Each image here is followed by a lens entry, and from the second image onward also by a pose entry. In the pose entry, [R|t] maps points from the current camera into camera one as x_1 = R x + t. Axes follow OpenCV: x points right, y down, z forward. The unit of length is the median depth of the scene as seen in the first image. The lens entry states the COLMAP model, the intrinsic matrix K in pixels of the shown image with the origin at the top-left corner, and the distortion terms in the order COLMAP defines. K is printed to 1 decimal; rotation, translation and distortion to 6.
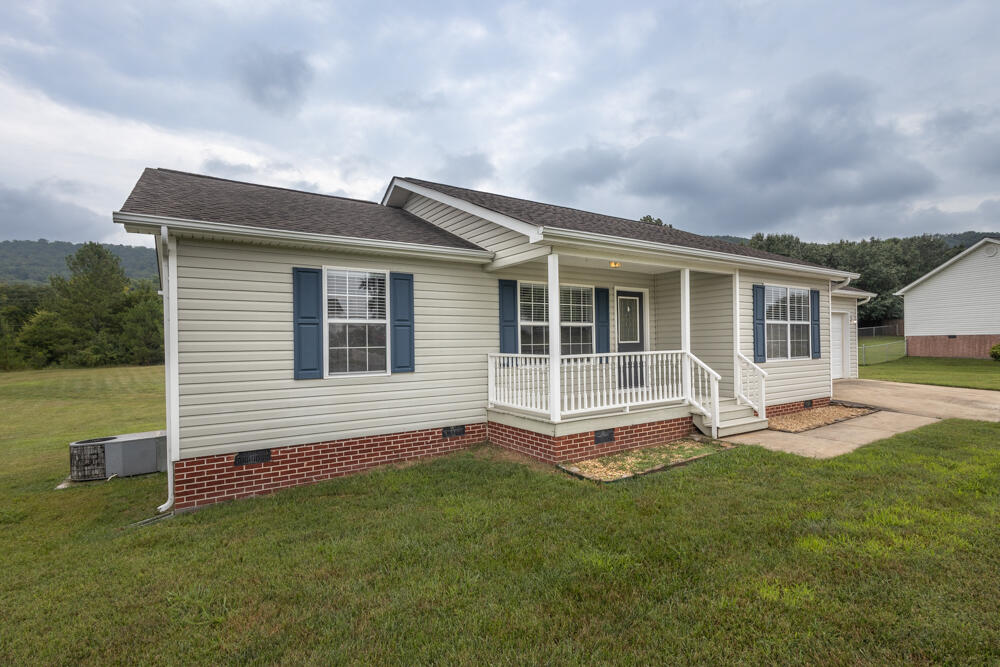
lens RADIAL K [[487.1, 0, 504.0], [0, 487.1, 344.2], [0, 0, 1]] dist [0.019078, 0.000127]
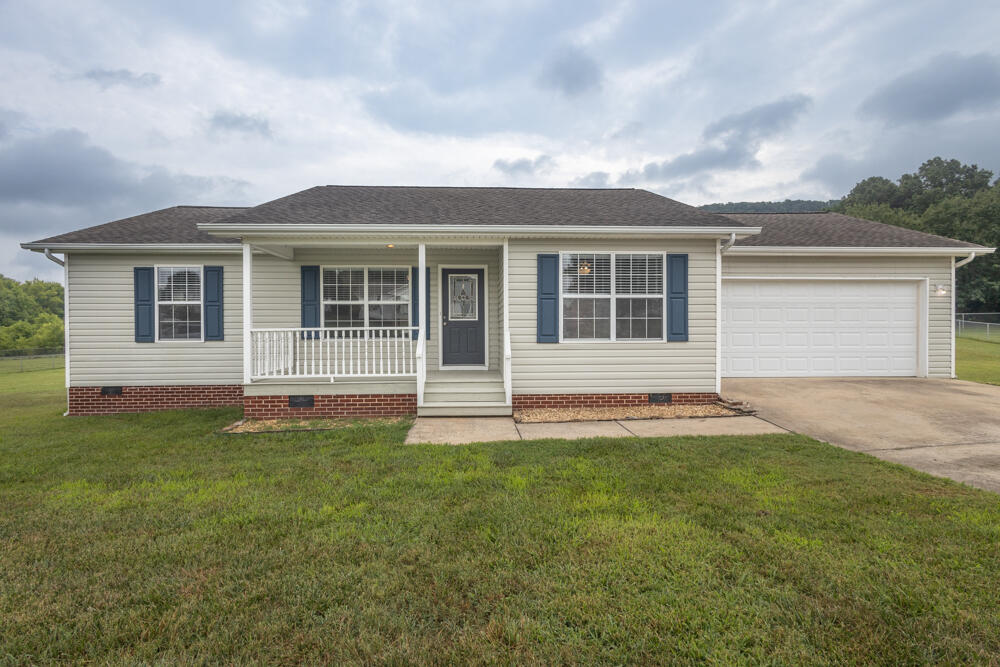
lens RADIAL K [[464.6, 0, 500.9], [0, 464.6, 331.5], [0, 0, 1]] dist [0.012594, -0.000574]
pose [[0.855035, 0.014613, -0.518364, 1.111905], [-0.009216, 0.999873, 0.012985, 0.009225], [0.518488, -0.006325, 0.855061, 0.309973]]
